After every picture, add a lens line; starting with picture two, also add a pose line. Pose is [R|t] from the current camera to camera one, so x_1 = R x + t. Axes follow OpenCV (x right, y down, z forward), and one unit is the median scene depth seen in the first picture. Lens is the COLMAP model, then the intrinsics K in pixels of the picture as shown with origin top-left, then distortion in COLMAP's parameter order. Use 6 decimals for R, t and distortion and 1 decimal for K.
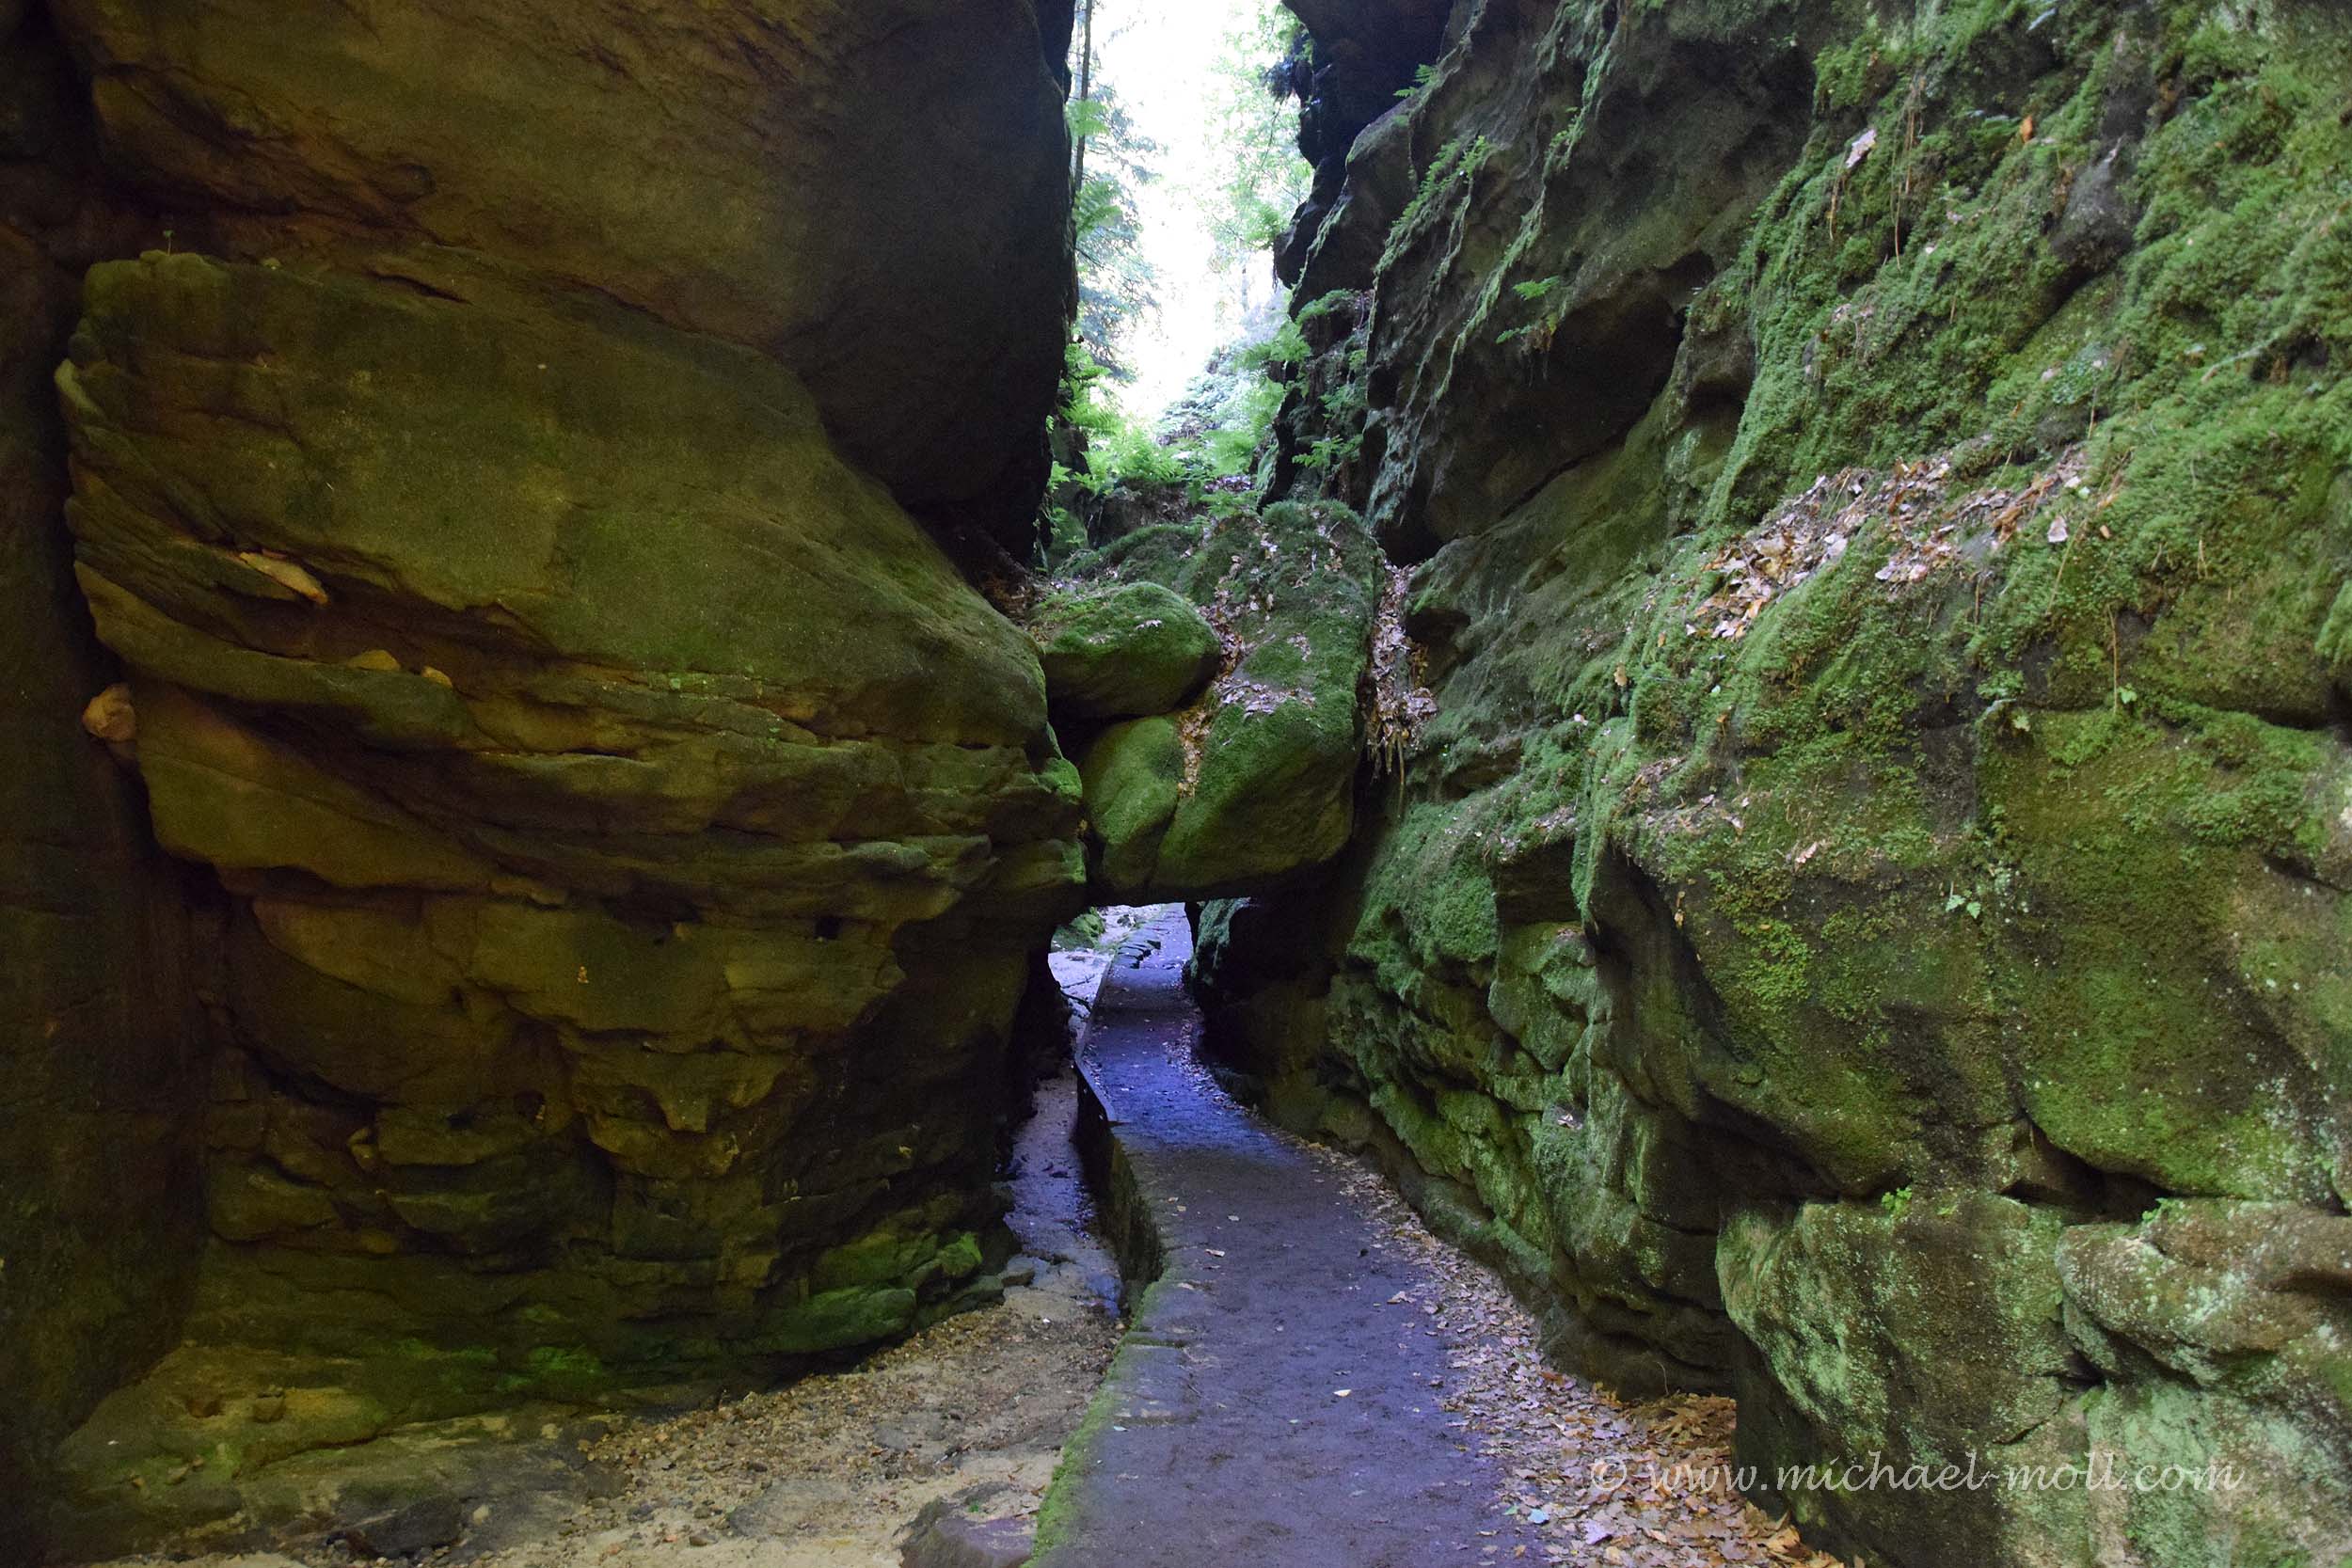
lens RADIAL K [[1813.6, 0, 1227.8], [0, 1813.6, 780.2], [0, 0, 1]] dist [-0.169186, 0.123839]
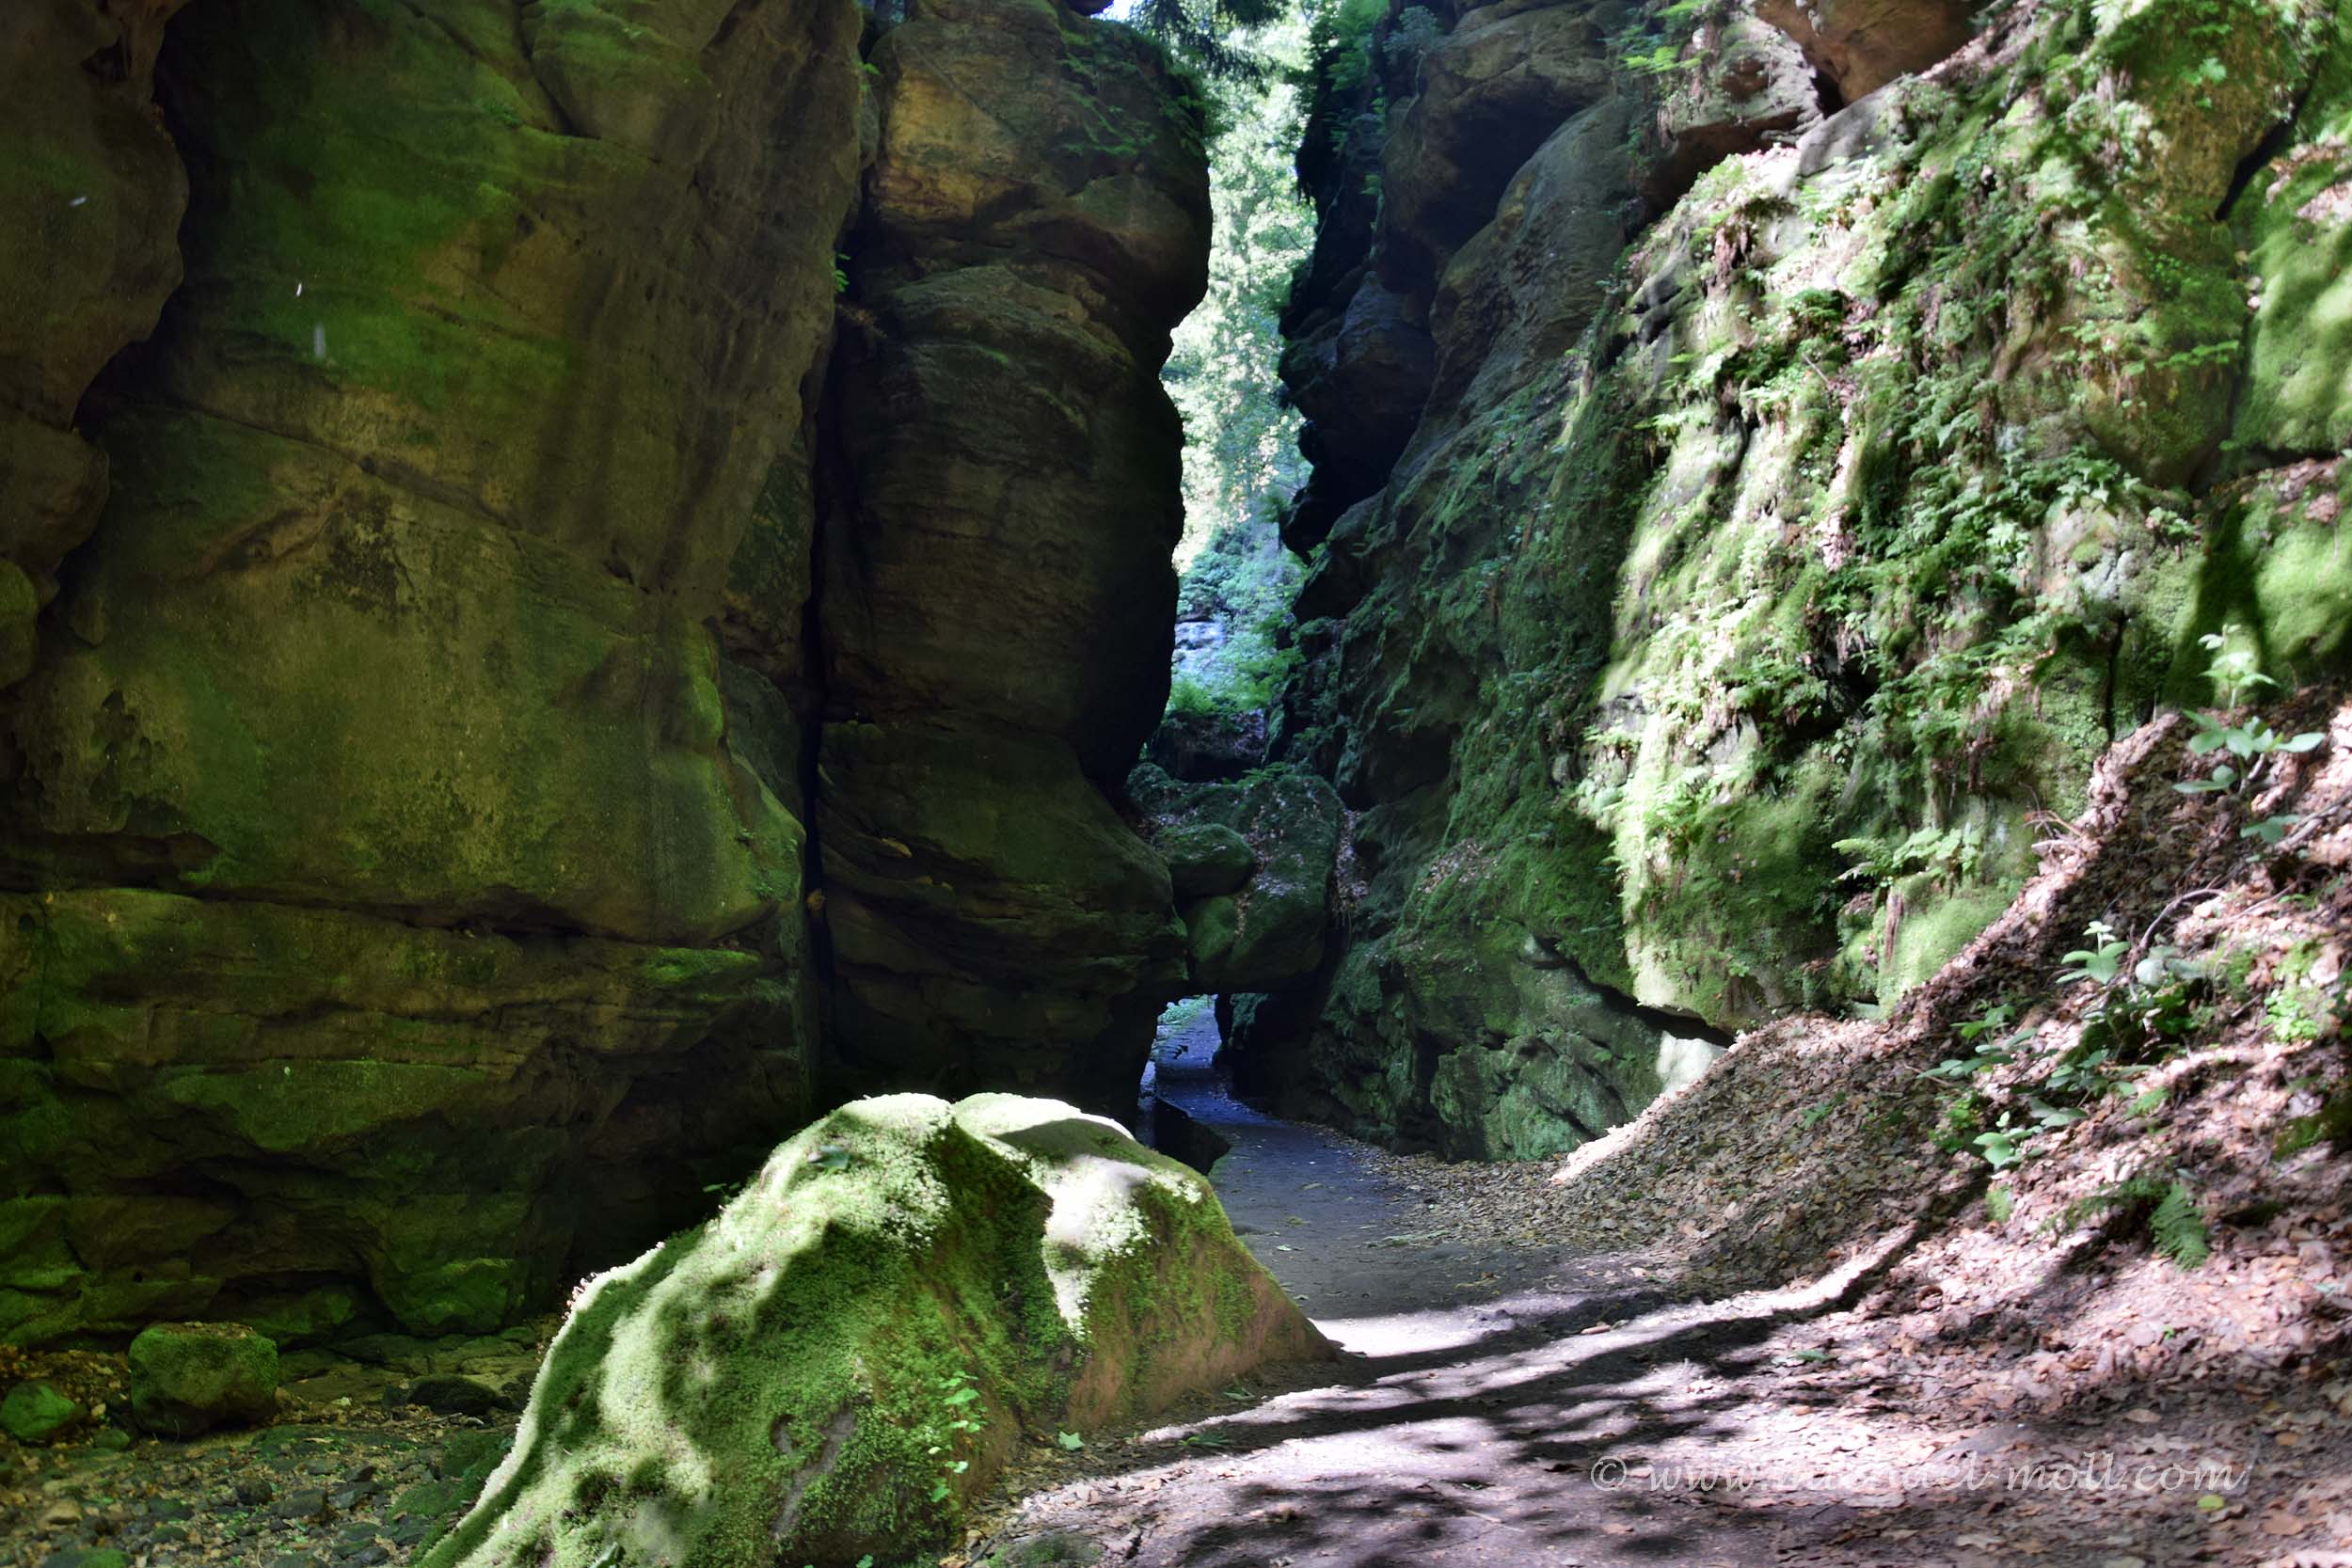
lens RADIAL K [[1813.6, 0, 1227.8], [0, 1813.6, 780.2], [0, 0, 1]] dist [-0.169186, 0.123839]
pose [[0.999951, 0.009614, 0.002343, -0.041212], [-0.009412, 0.997149, -0.074864, -0.013913], [-0.003056, 0.074838, 0.997191, -0.971860]]
